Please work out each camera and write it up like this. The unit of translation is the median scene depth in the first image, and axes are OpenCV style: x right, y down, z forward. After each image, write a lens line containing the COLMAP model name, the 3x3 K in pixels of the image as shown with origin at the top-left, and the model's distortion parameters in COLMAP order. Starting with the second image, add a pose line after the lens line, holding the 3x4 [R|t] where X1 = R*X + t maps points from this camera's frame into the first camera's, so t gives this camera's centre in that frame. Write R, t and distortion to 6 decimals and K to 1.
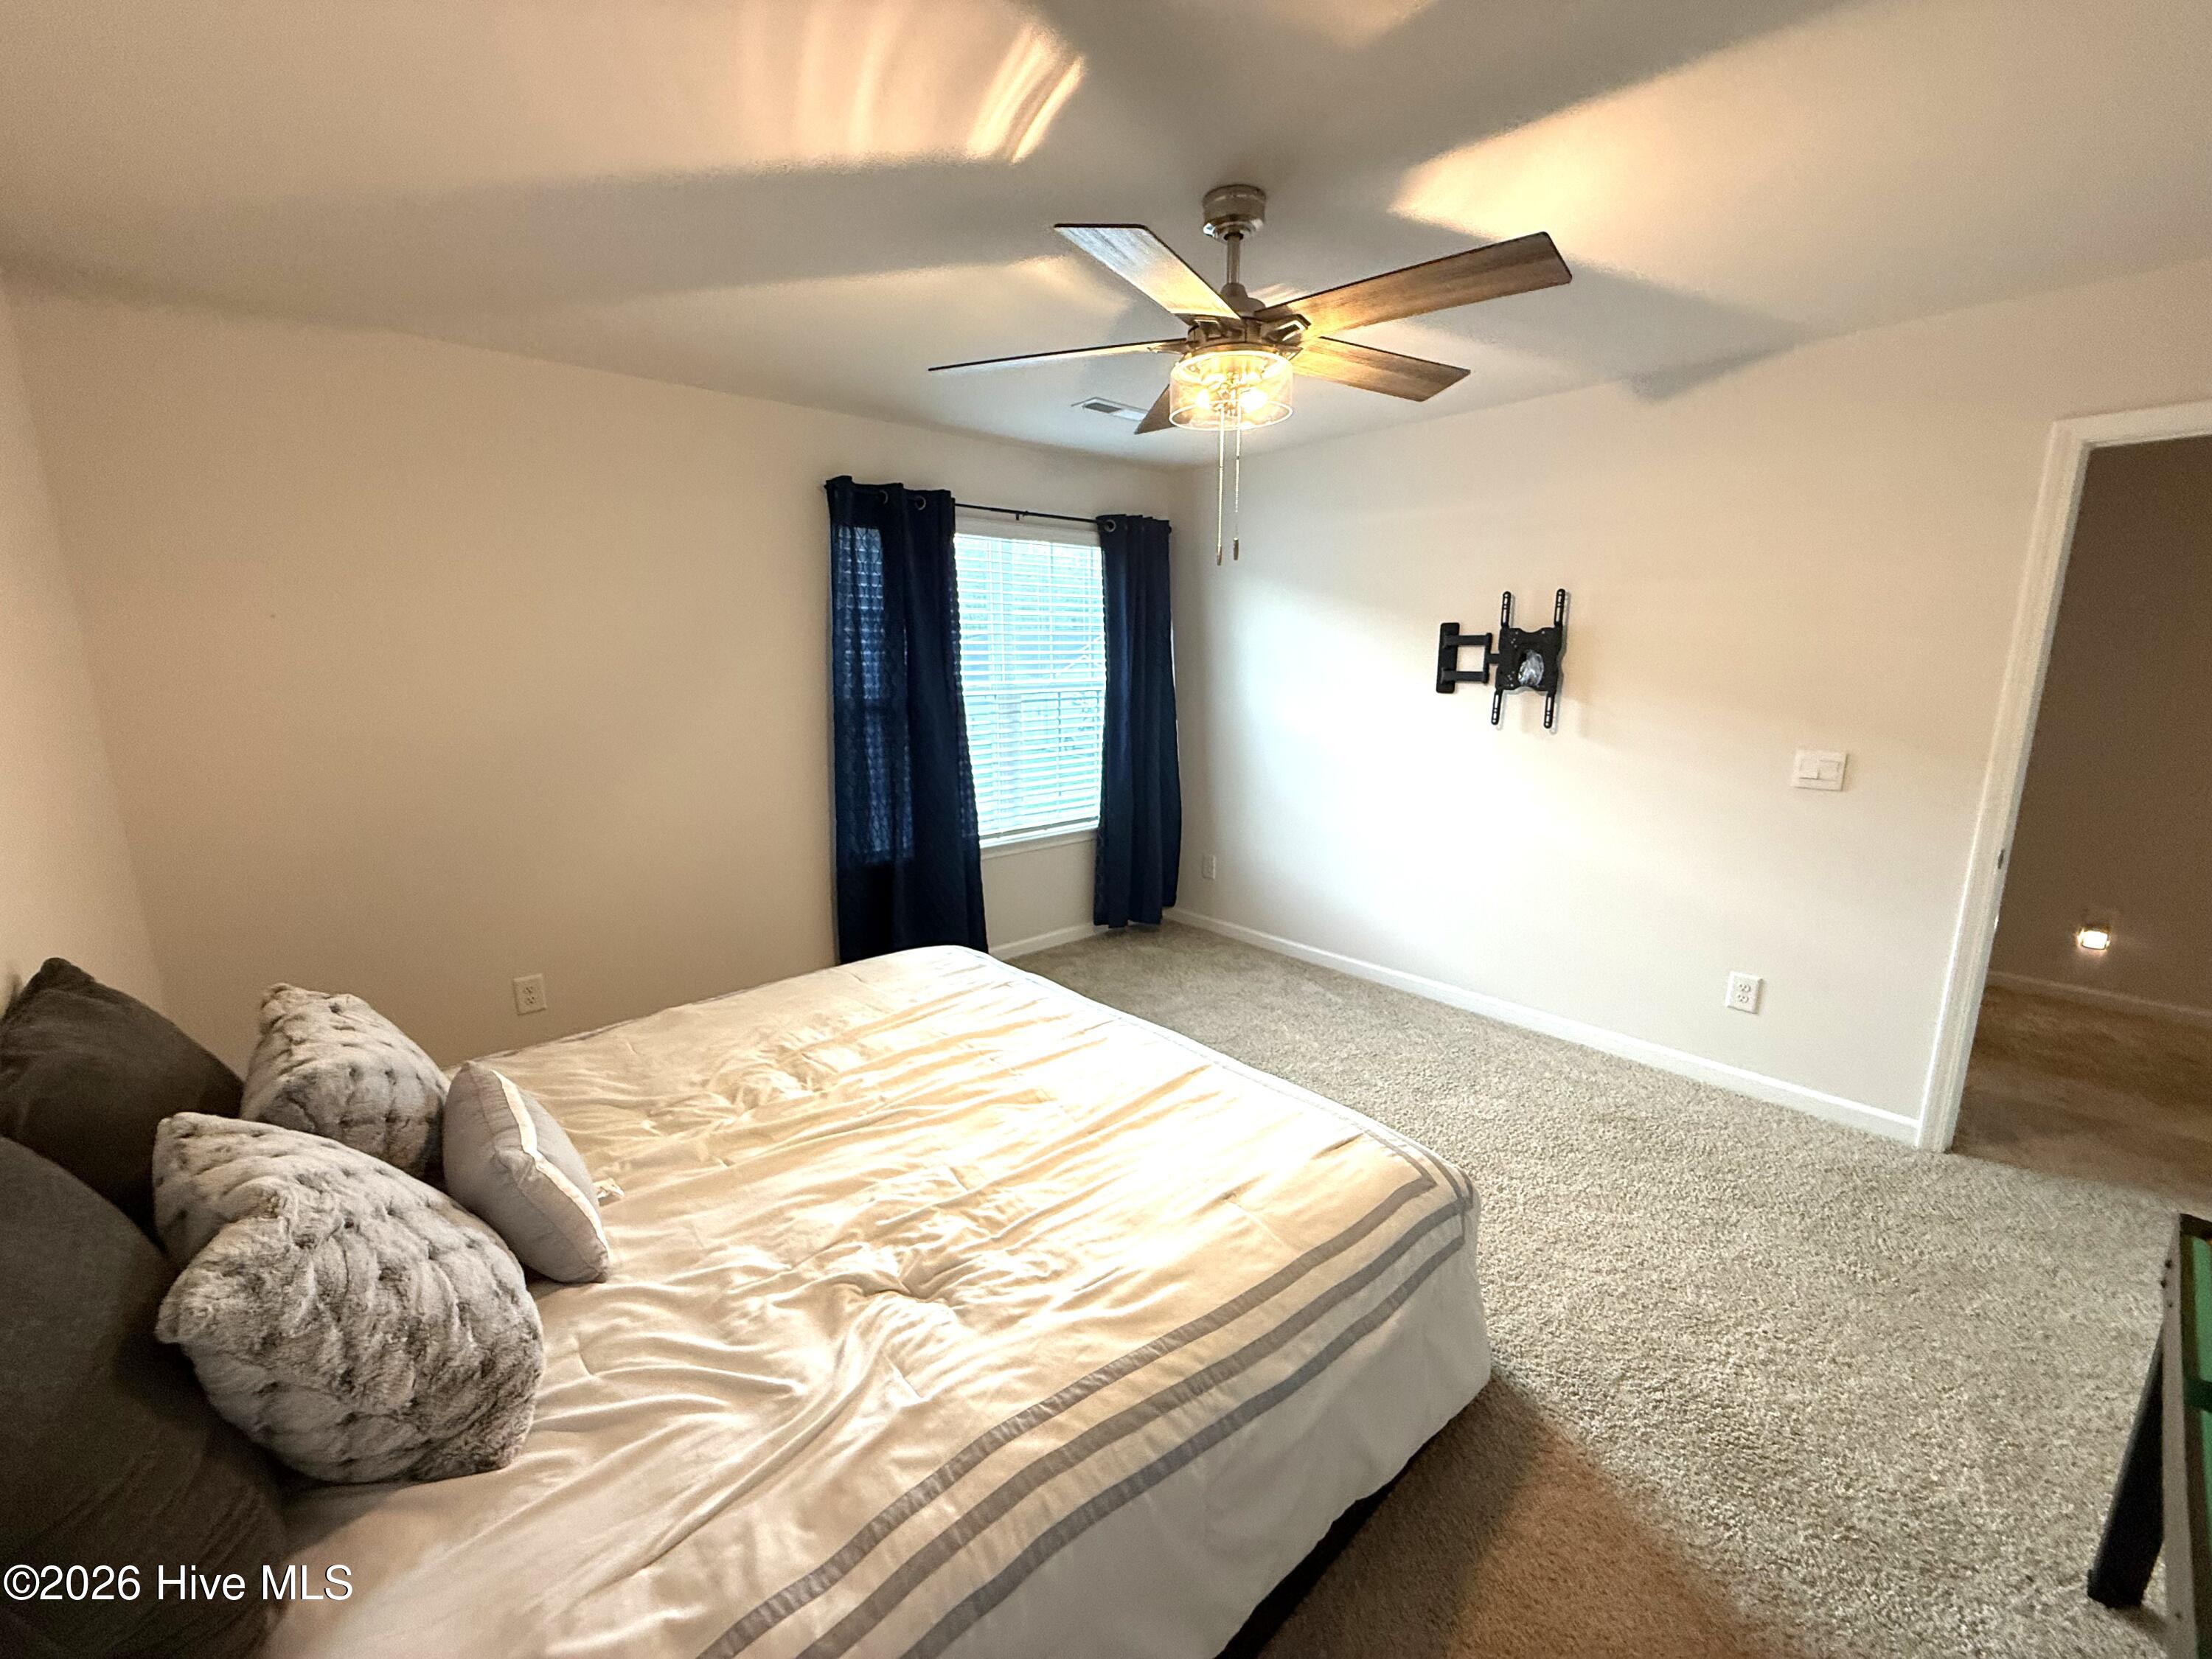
lens RADIAL K [[878.3, 0, 1106.0], [0, 878.3, 829.5], [0, 0, 1]] dist [-0.000402, -0.000162]
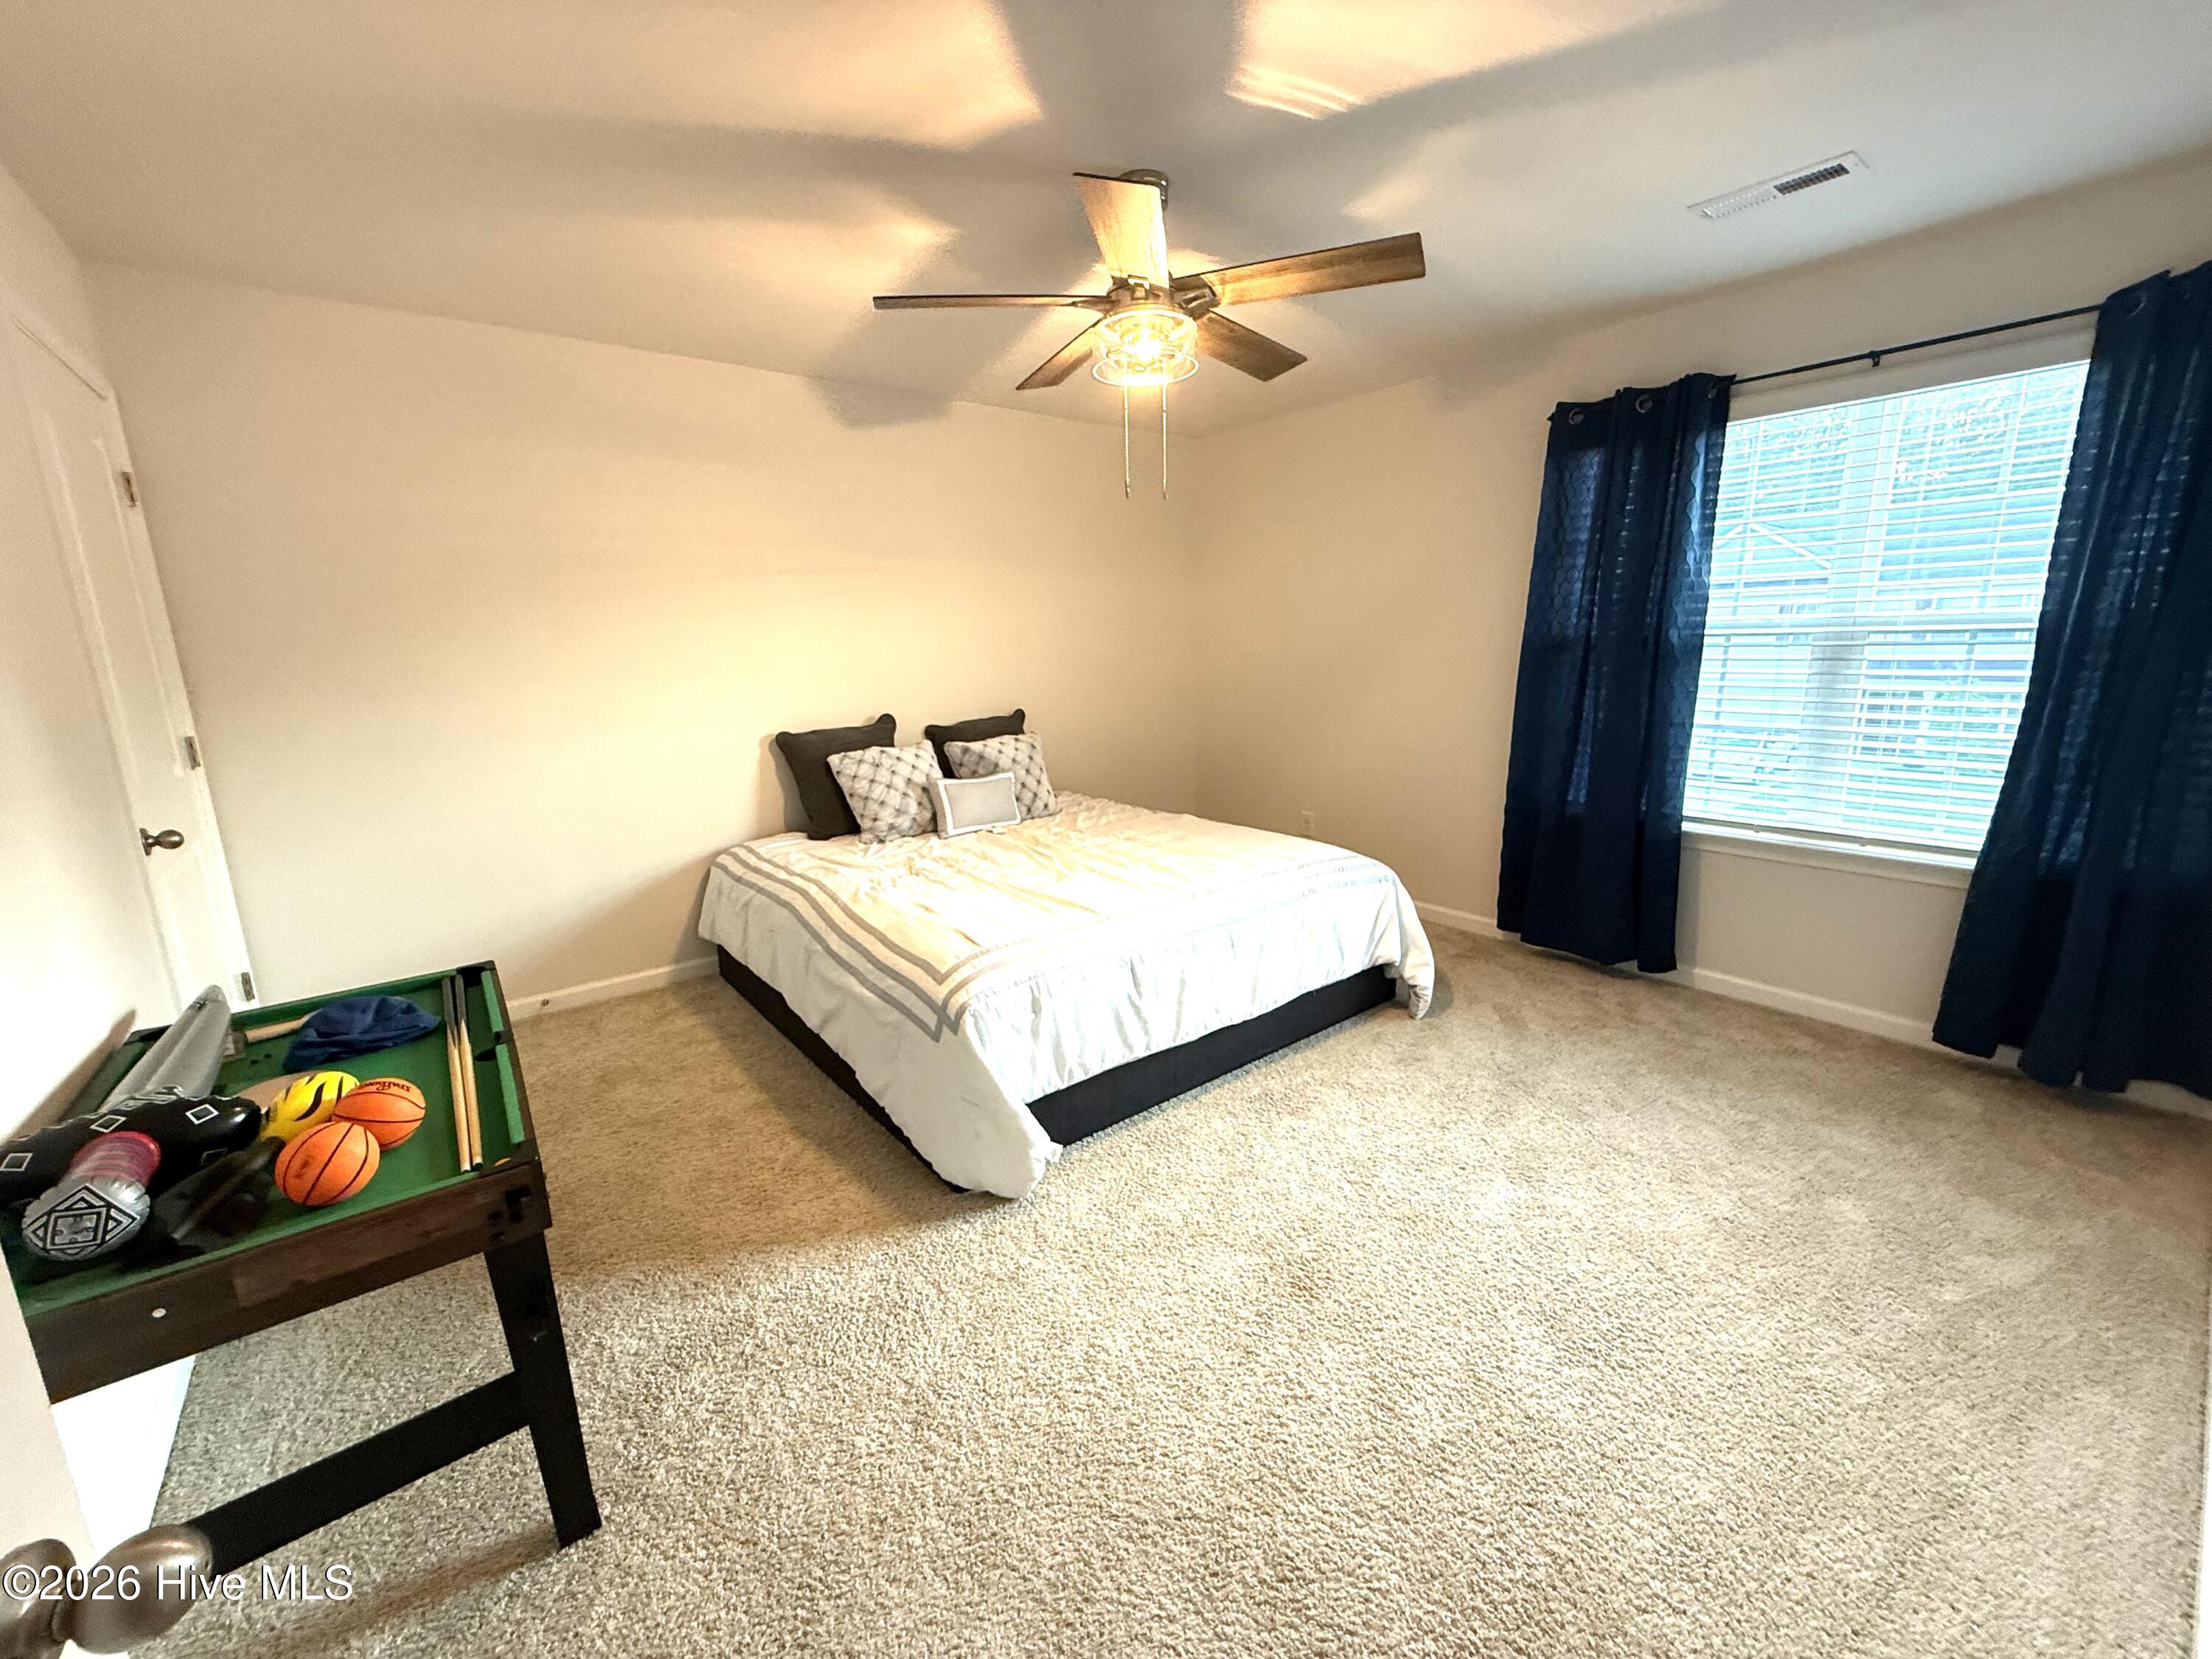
lens RADIAL K [[878.3, 0, 1106.0], [0, 878.3, 829.5], [0, 0, 1]] dist [-0.000402, -0.000162]
pose [[-0.064964, 0.216052, -0.974218, 0.655647], [-0.173030, 0.959053, 0.224227, -0.065802], [0.982772, 0.183135, -0.024920, 0.509970]]
